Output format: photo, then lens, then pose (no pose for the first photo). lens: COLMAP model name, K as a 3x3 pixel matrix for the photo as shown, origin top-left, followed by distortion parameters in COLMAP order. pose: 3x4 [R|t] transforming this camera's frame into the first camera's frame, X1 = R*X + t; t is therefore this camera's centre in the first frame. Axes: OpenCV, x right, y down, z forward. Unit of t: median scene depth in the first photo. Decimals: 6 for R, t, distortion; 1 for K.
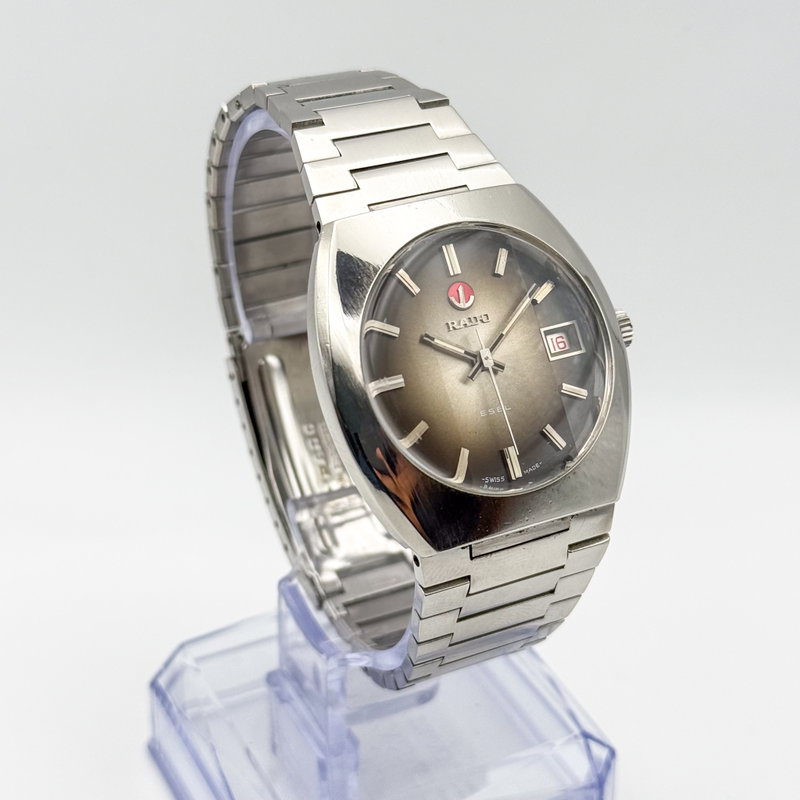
lens RADIAL K [[1846.9, 0, 387.4], [0, 1846.9, 404.3], [0, 0, 1]] dist [0.111152, 0.173892]
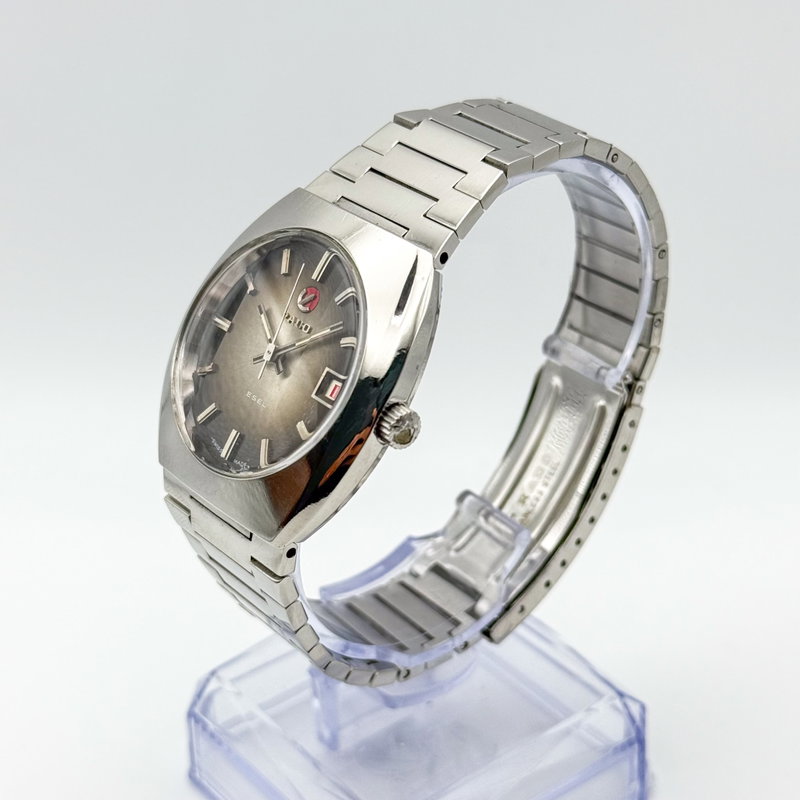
lens RADIAL K [[1826.8, 0, 400.0], [0, 1826.8, 400.0], [0, 0, 1]] dist [0.080035, 0.568419]
pose [[0.184917, 0.468755, -0.863756, 0.964150], [-0.466791, 0.815334, 0.342543, -0.388227], [0.864819, 0.339852, 0.369580, 0.667180]]
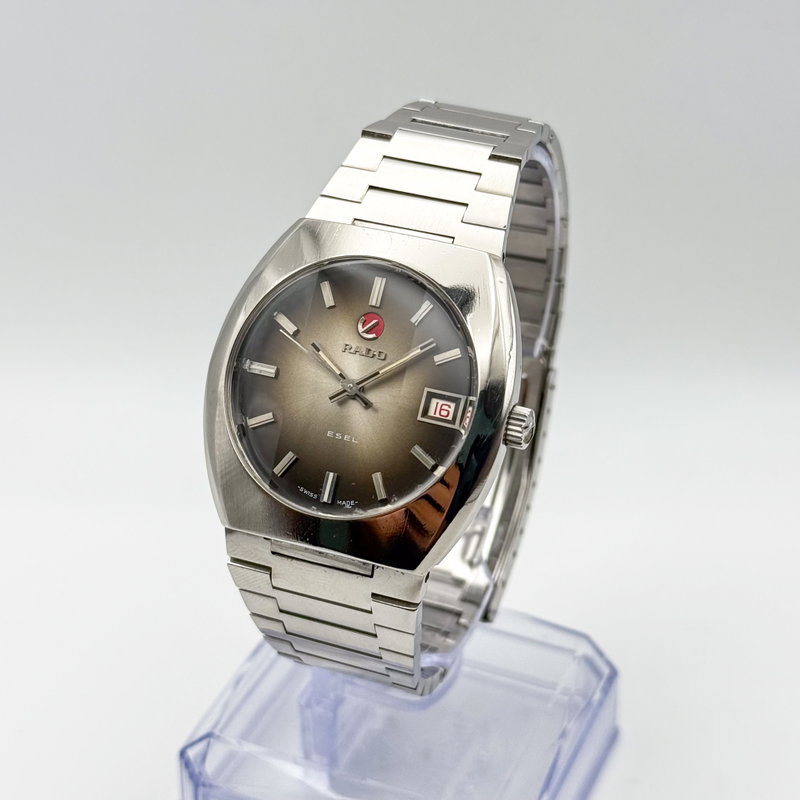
lens RADIAL K [[1846.9, 0, 387.4], [0, 1846.9, 404.3], [0, 0, 1]] dist [0.111152, 0.173892]
pose [[0.641942, 0.387190, -0.661812, 0.743301], [-0.386459, 0.908868, 0.156873, -0.183370], [0.662239, 0.155060, 0.733073, 0.241876]]
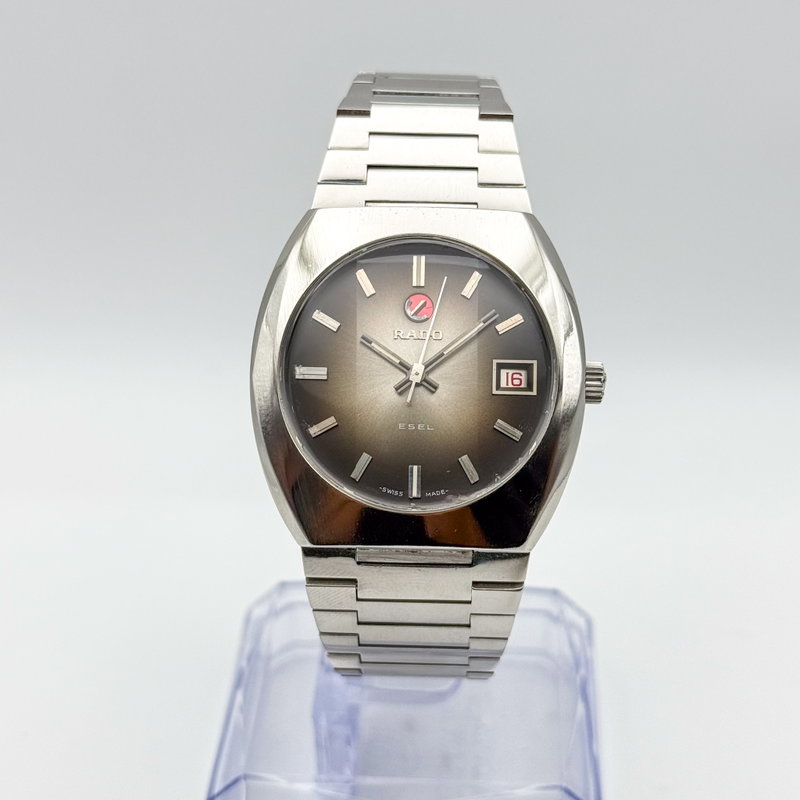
lens RADIAL K [[1826.8, 0, 400.0], [0, 1826.8, 400.0], [0, 0, 1]] dist [0.080035, 0.568419]
pose [[0.866838, 0.245062, -0.434209, 0.463545], [-0.240846, 0.968337, 0.065702, -0.071582], [0.436561, 0.047625, 0.898413, 0.110440]]
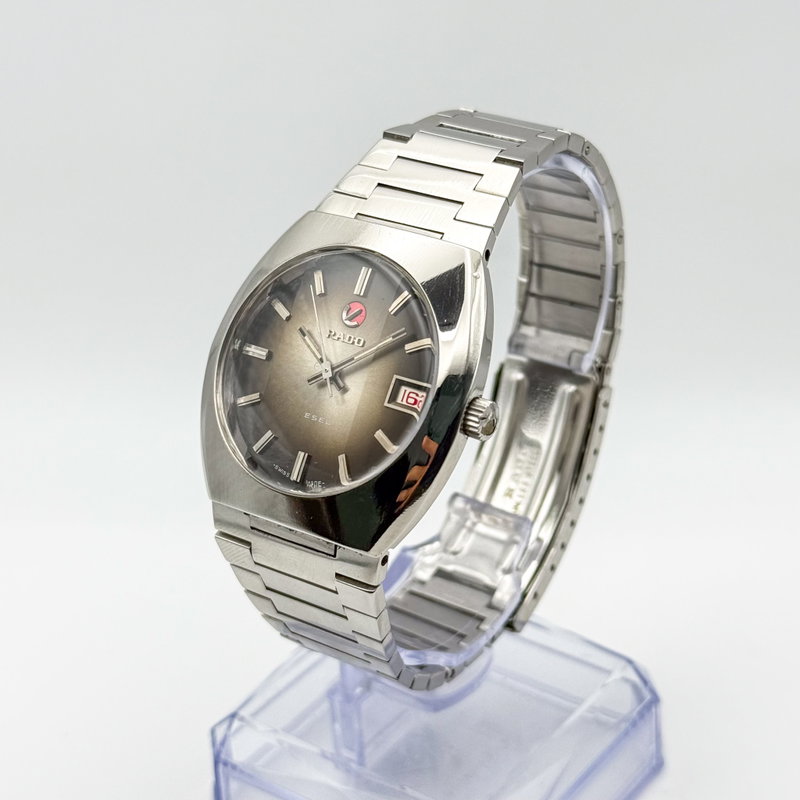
lens RADIAL K [[1826.8, 0, 400.0], [0, 1826.8, 400.0], [0, 0, 1]] dist [0.080035, 0.568419]
pose [[0.455210, 0.386387, -0.802178, 0.912692], [-0.407133, 0.891560, 0.198405, -0.233044], [0.791850, 0.236277, 0.563158, 0.424765]]
